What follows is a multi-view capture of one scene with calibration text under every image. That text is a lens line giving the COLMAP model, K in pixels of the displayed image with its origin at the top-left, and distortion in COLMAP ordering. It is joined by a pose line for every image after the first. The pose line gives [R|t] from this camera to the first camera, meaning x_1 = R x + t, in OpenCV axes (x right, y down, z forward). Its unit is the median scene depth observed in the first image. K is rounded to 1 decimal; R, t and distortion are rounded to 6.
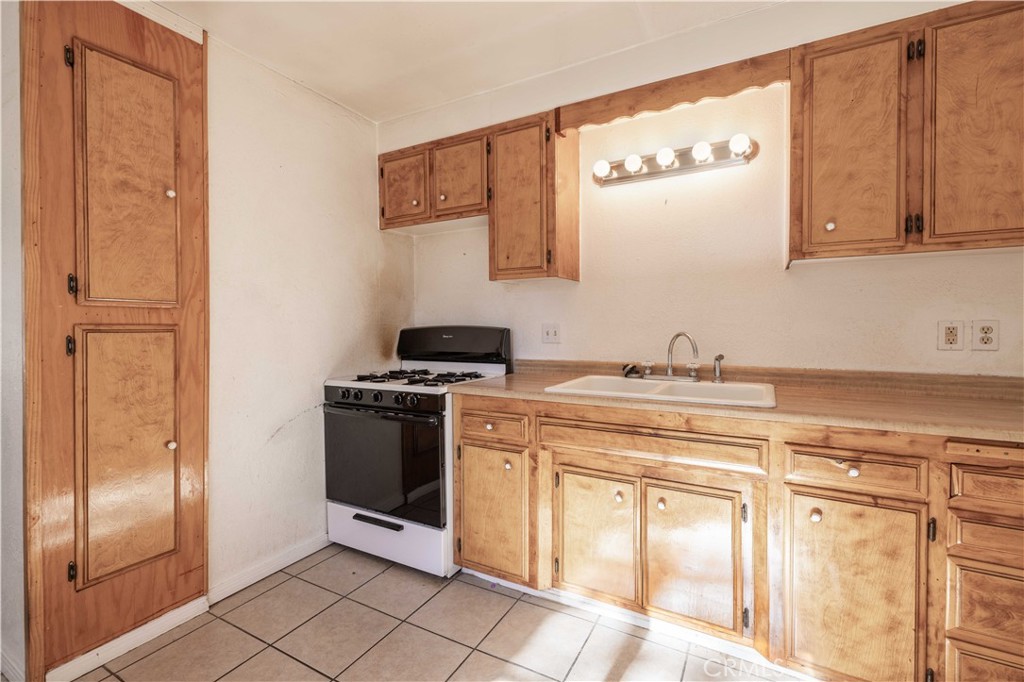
lens RADIAL K [[427.7, 0, 516.7], [0, 427.7, 334.6], [0, 0, 1]] dist [-0.001606, -0.000312]
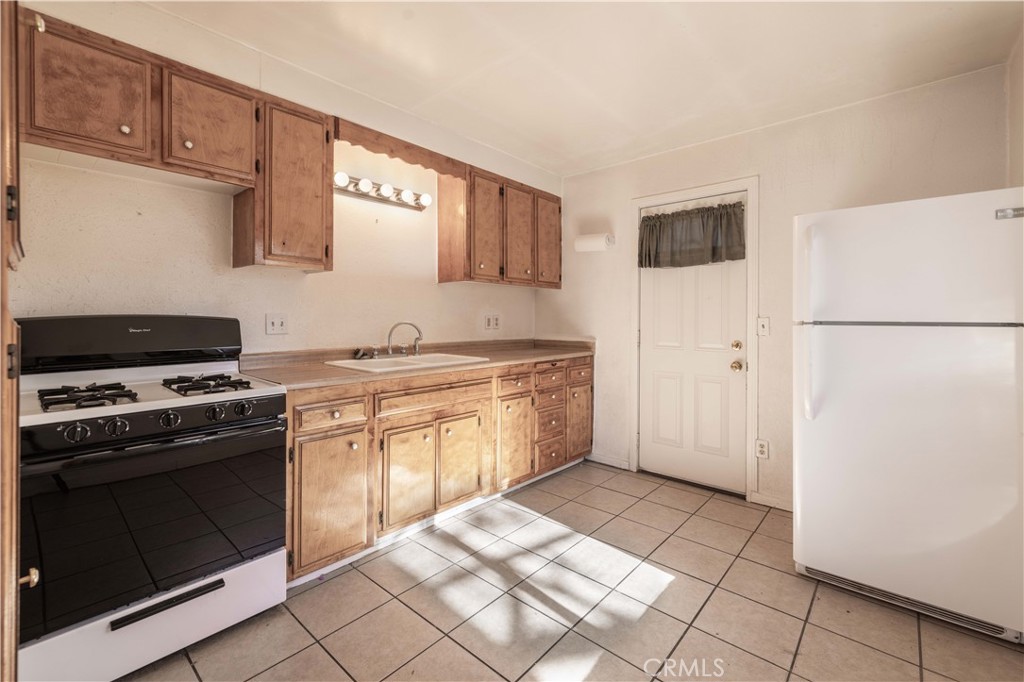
lens RADIAL K [[435.2, 0, 506.1], [0, 435.2, 320.9], [0, 0, 1]] dist [-0.001557, -0.000384]
pose [[0.248967, -0.004257, 0.968503, -0.963117], [0.013790, 0.999905, 0.000850, -0.004609], [-0.968414, 0.013144, 0.249002, 0.340756]]
